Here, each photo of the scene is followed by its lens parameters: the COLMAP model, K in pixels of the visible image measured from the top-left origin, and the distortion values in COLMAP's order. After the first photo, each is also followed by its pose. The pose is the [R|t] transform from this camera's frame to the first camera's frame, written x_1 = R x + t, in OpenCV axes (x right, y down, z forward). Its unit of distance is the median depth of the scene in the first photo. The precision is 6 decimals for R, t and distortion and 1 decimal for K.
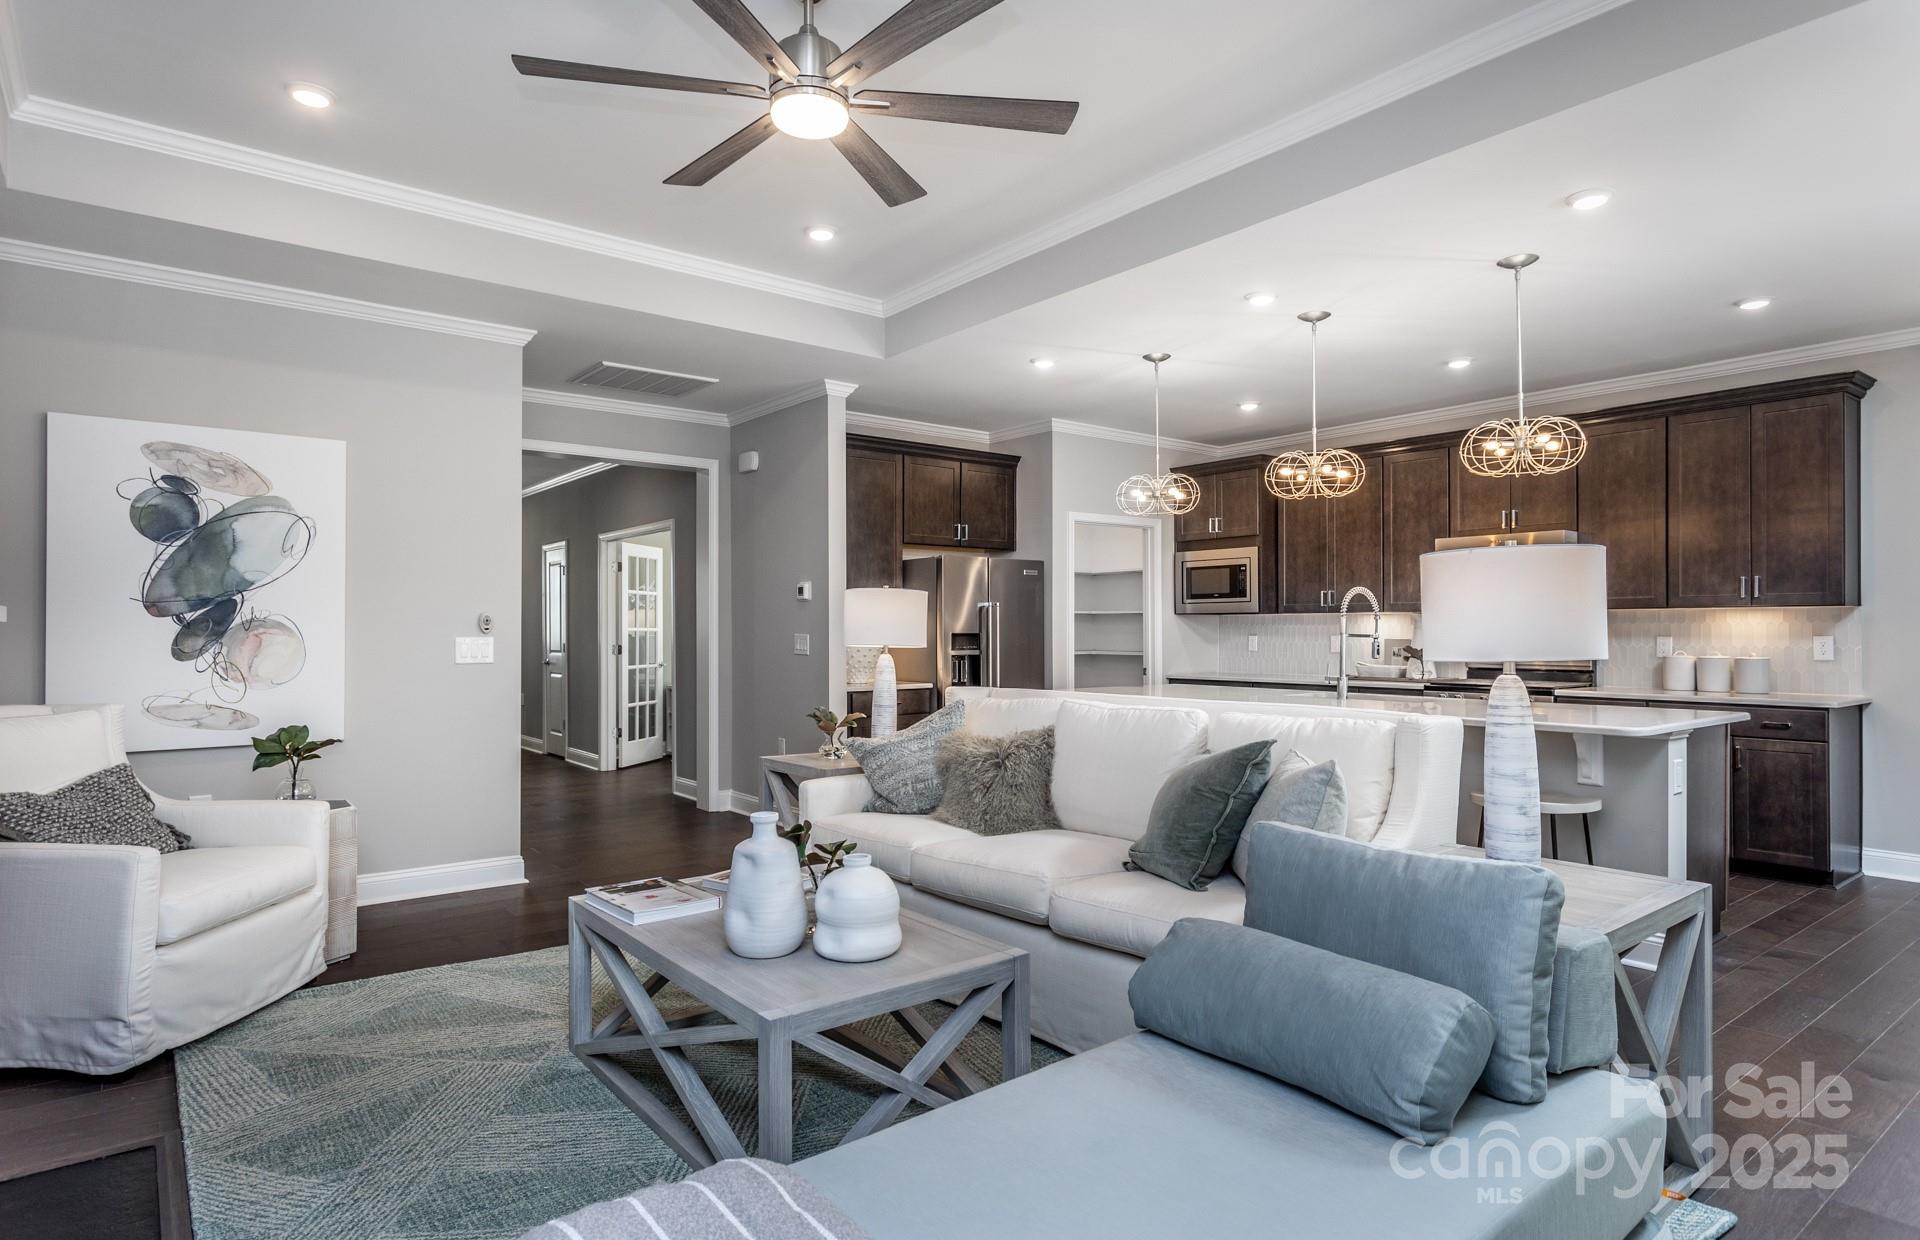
lens RADIAL K [[1023.3, 0, 954.8], [0, 1023.3, 620.4], [0, 0, 1]] dist [-0.002615, 0.002182]
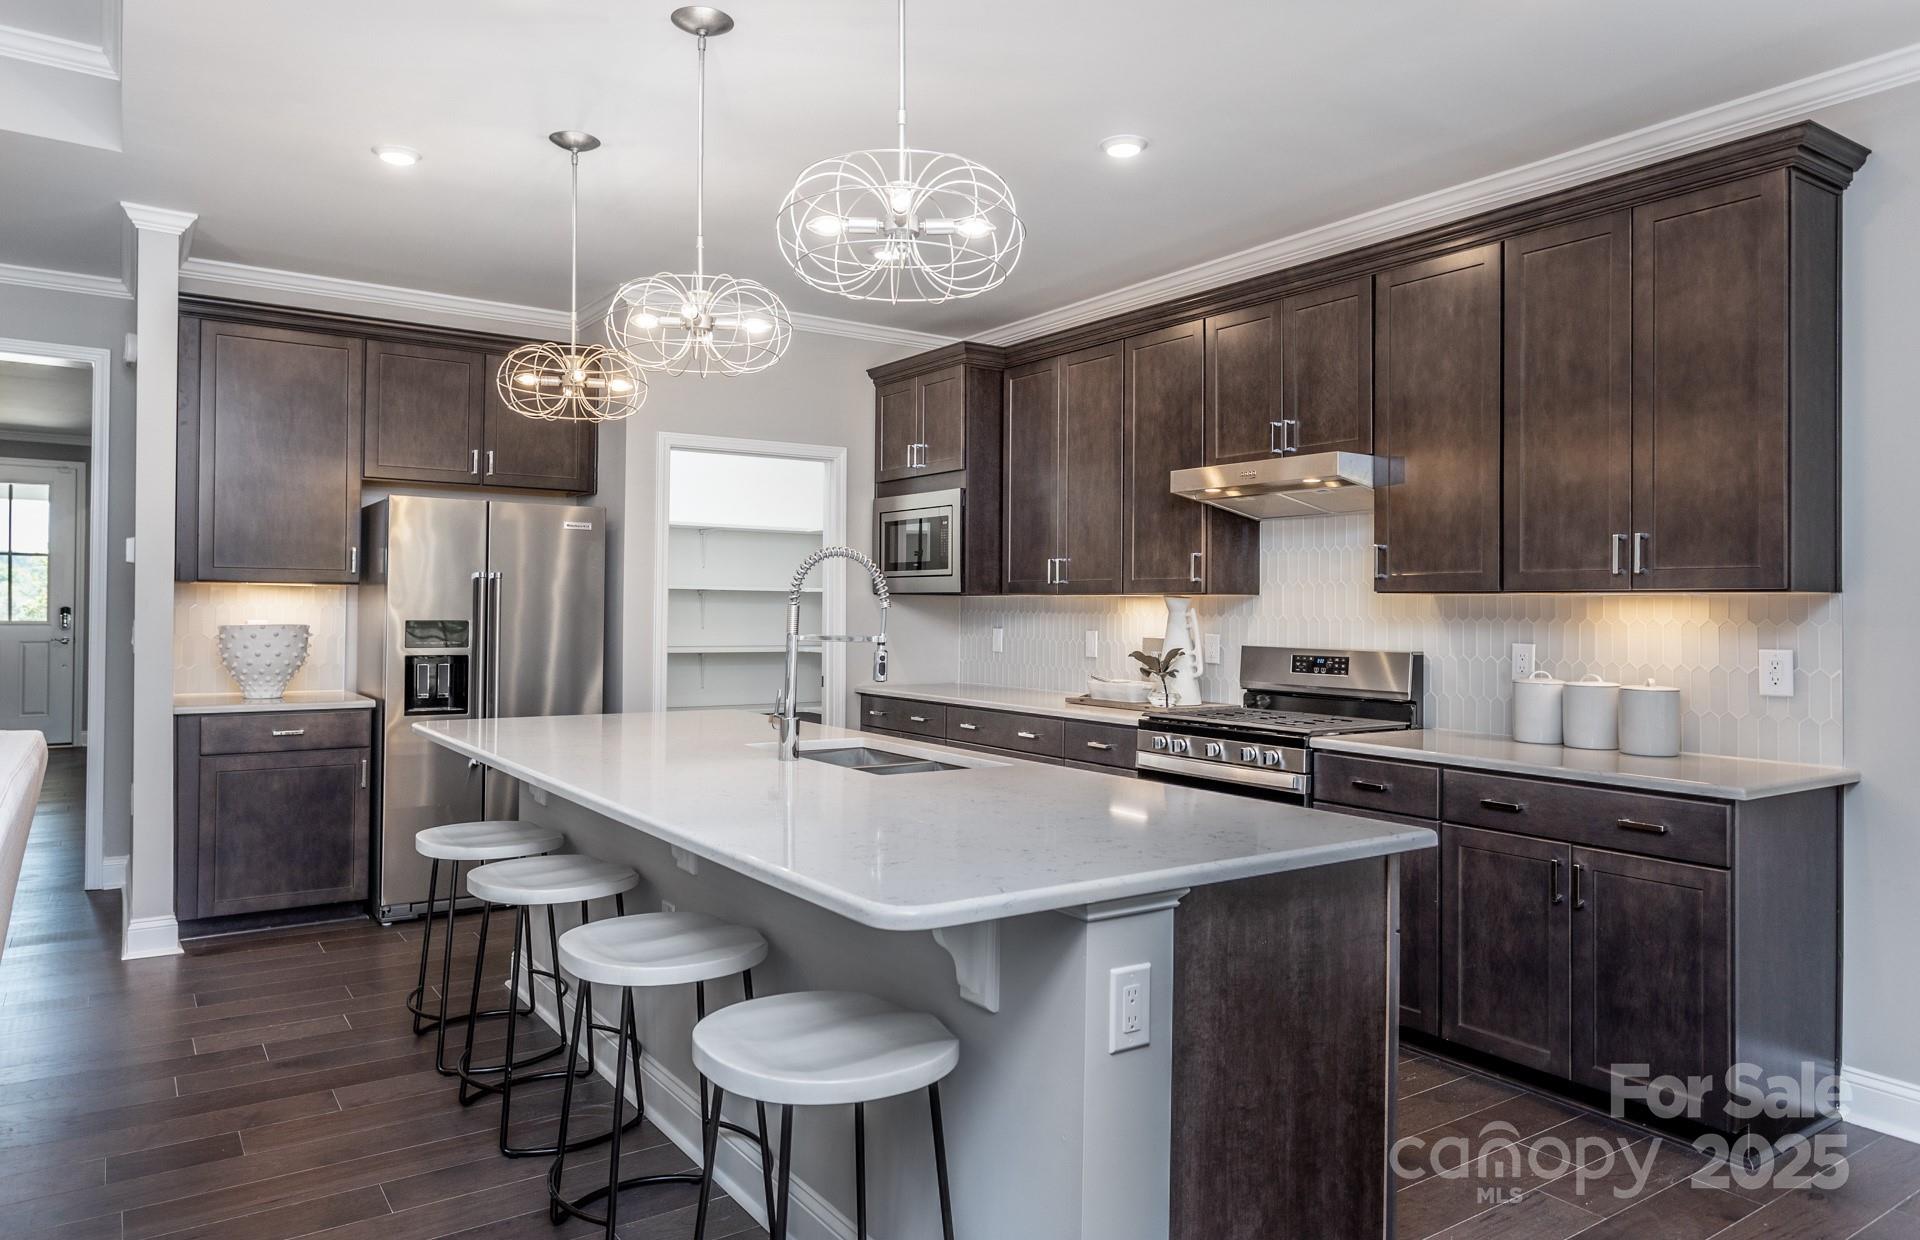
lens RADIAL K [[1236.3, 0, 889.9], [0, 1236.3, 587.5], [0, 0, 1]] dist [-0.005846, 0.005832]
pose [[0.998207, 0.010588, -0.058905, 0.415810], [-0.011111, 0.999902, -0.008554, -0.005458], [0.058809, 0.009193, 0.998227, 0.328926]]
